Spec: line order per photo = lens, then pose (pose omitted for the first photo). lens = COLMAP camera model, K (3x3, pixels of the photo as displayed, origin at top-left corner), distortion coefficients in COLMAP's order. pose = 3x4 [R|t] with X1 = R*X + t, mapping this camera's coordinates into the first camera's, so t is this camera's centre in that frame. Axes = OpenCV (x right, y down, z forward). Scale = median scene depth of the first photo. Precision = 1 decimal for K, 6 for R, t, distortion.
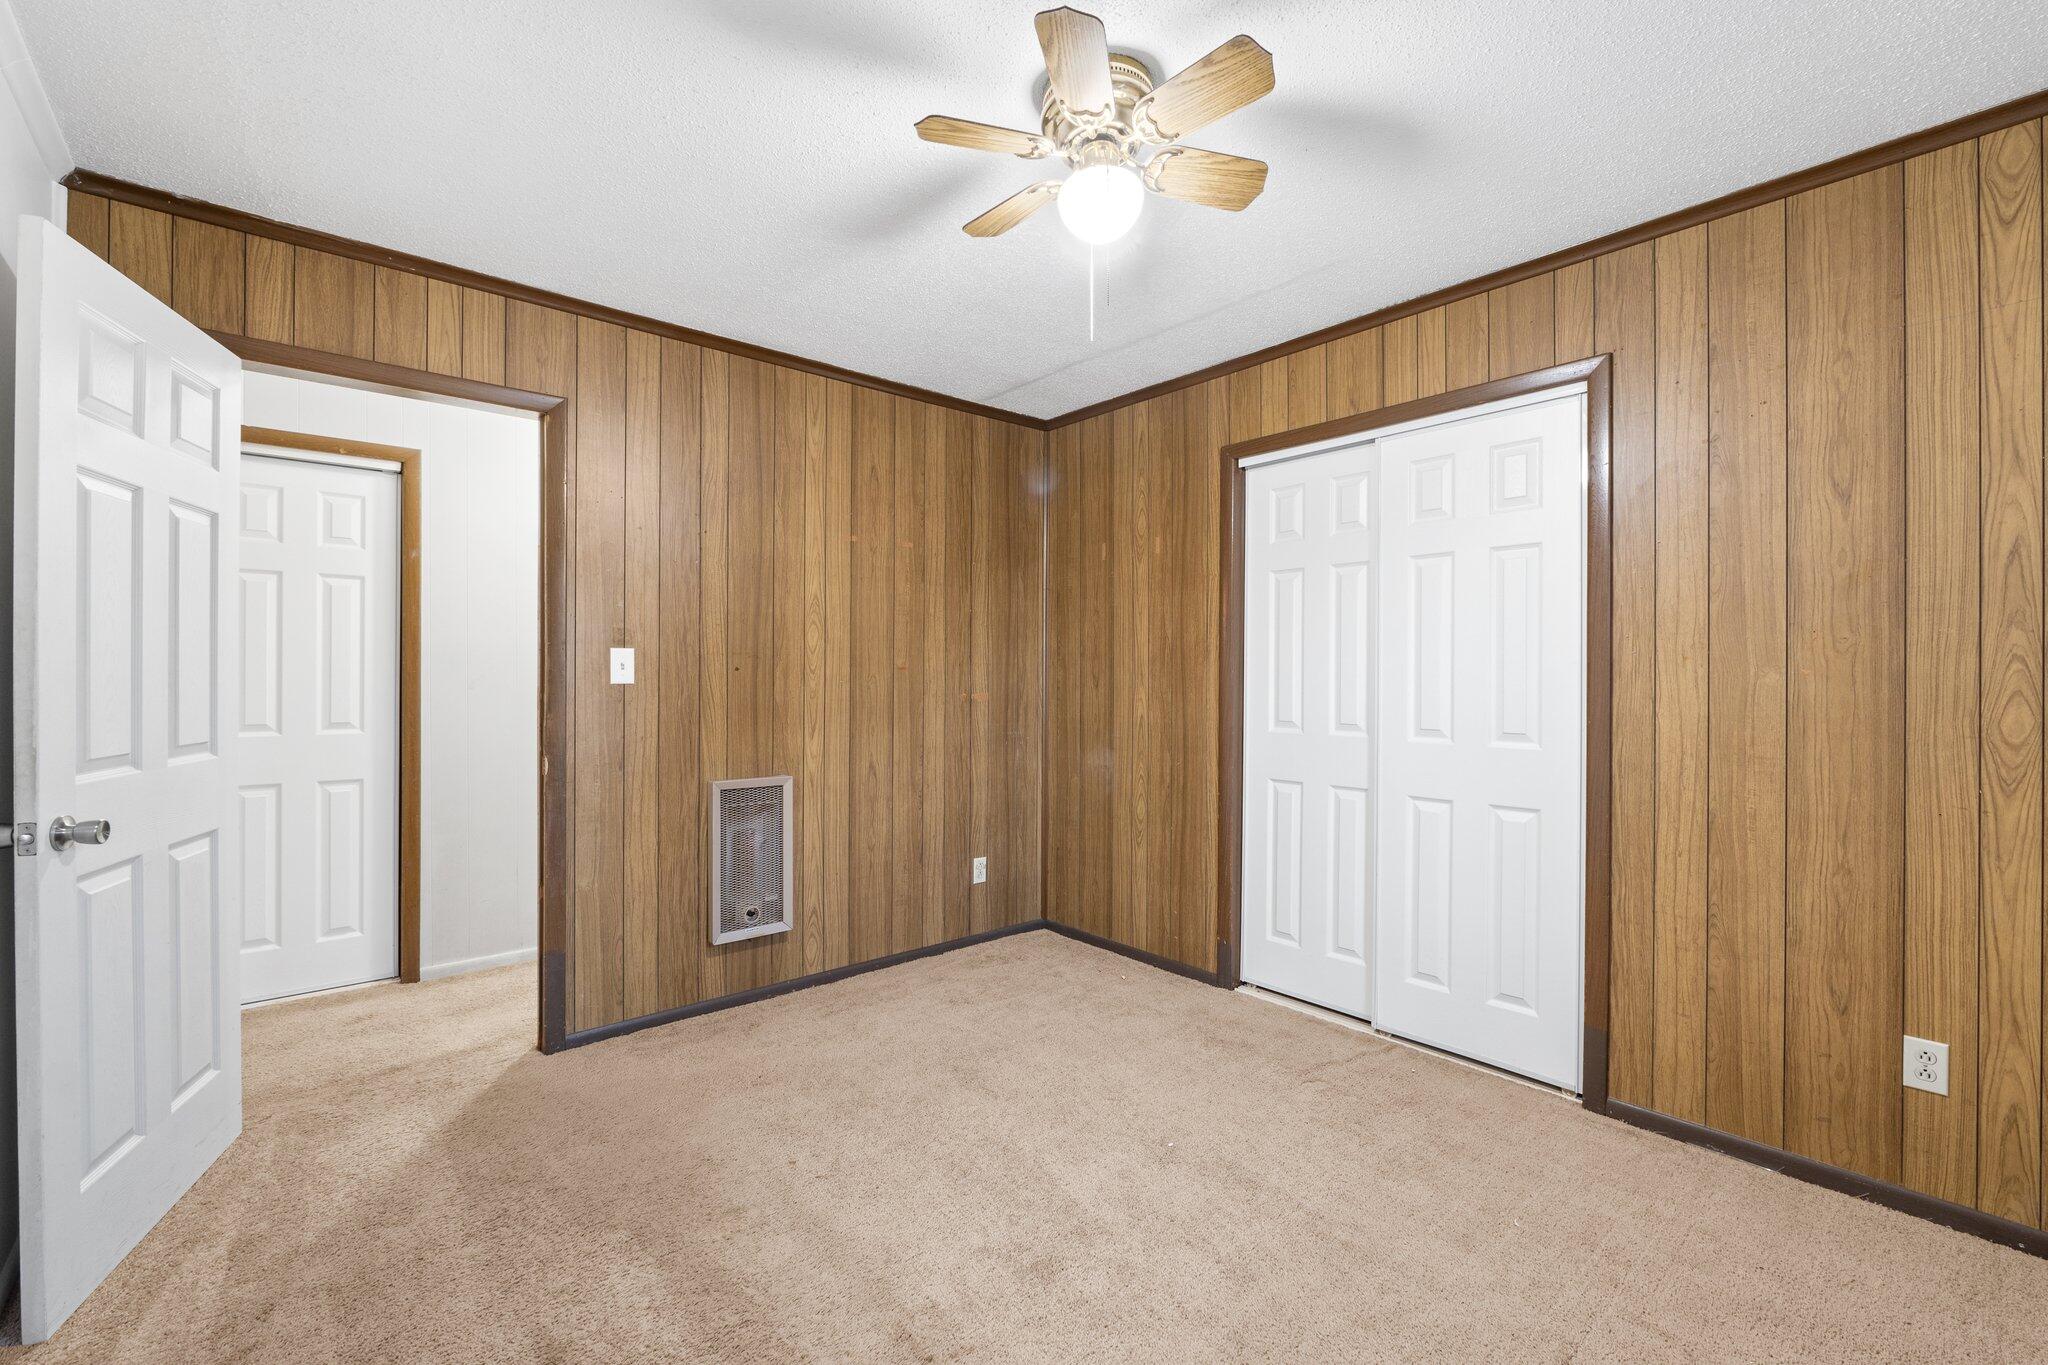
lens RADIAL K [[862.0, 0, 996.5], [0, 862.0, 675.0], [0, 0, 1]] dist [-0.006595, -0.000072]
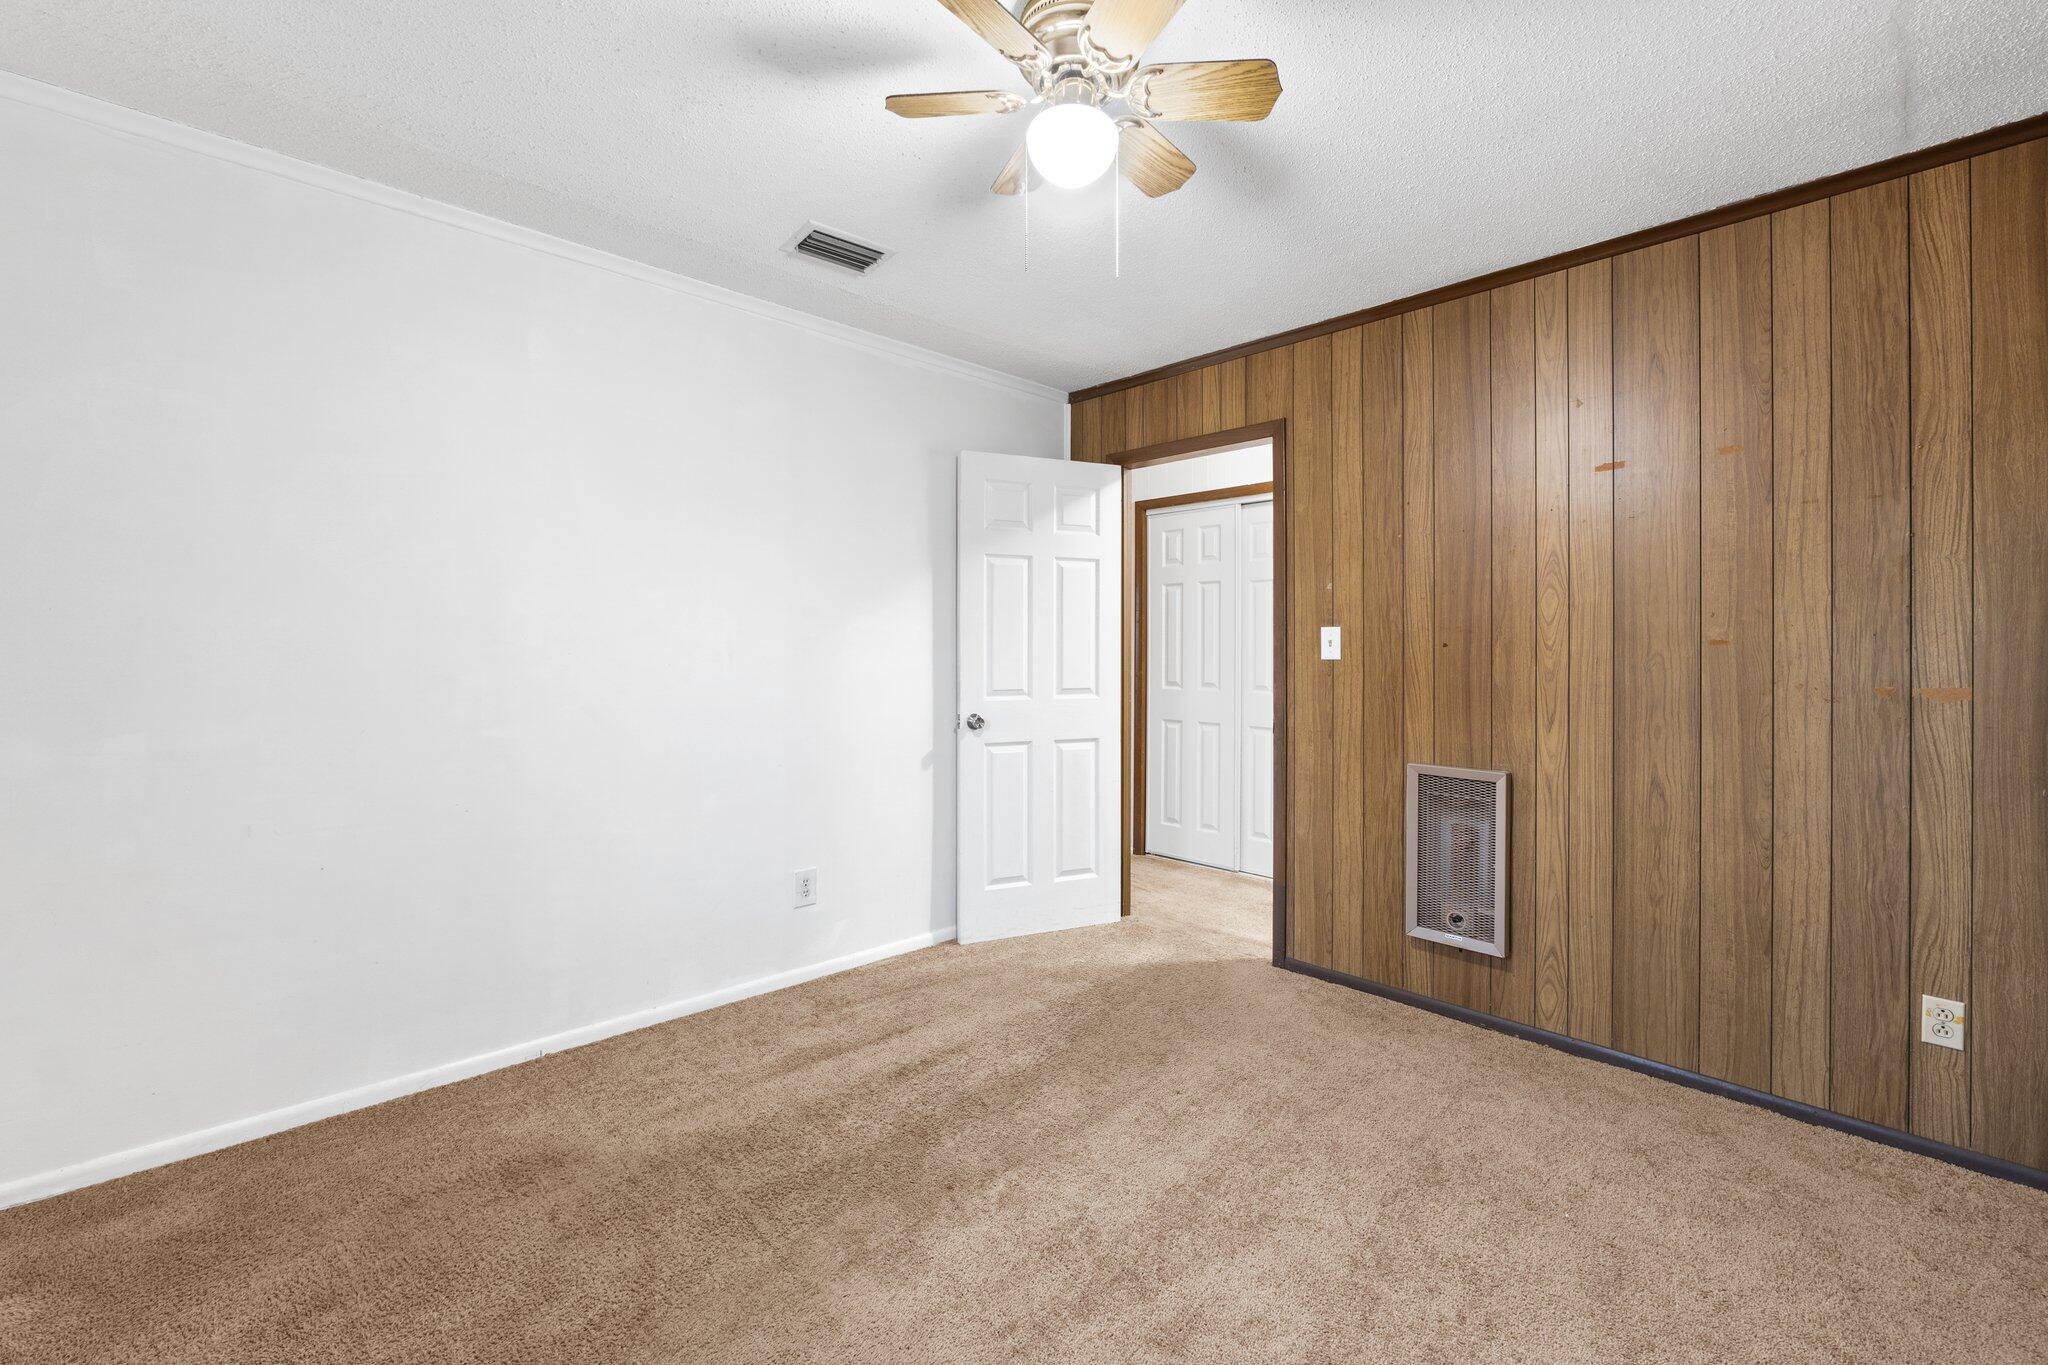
lens RADIAL K [[873.1, 0, 1026.9], [0, 873.1, 646.5], [0, 0, 1]] dist [-0.000675, 0.000094]
pose [[0.065440, -0.007359, -0.997829, 0.583632], [-0.004986, 0.999958, -0.007702, 0.003578], [0.997844, 0.005479, 0.065400, 0.489993]]
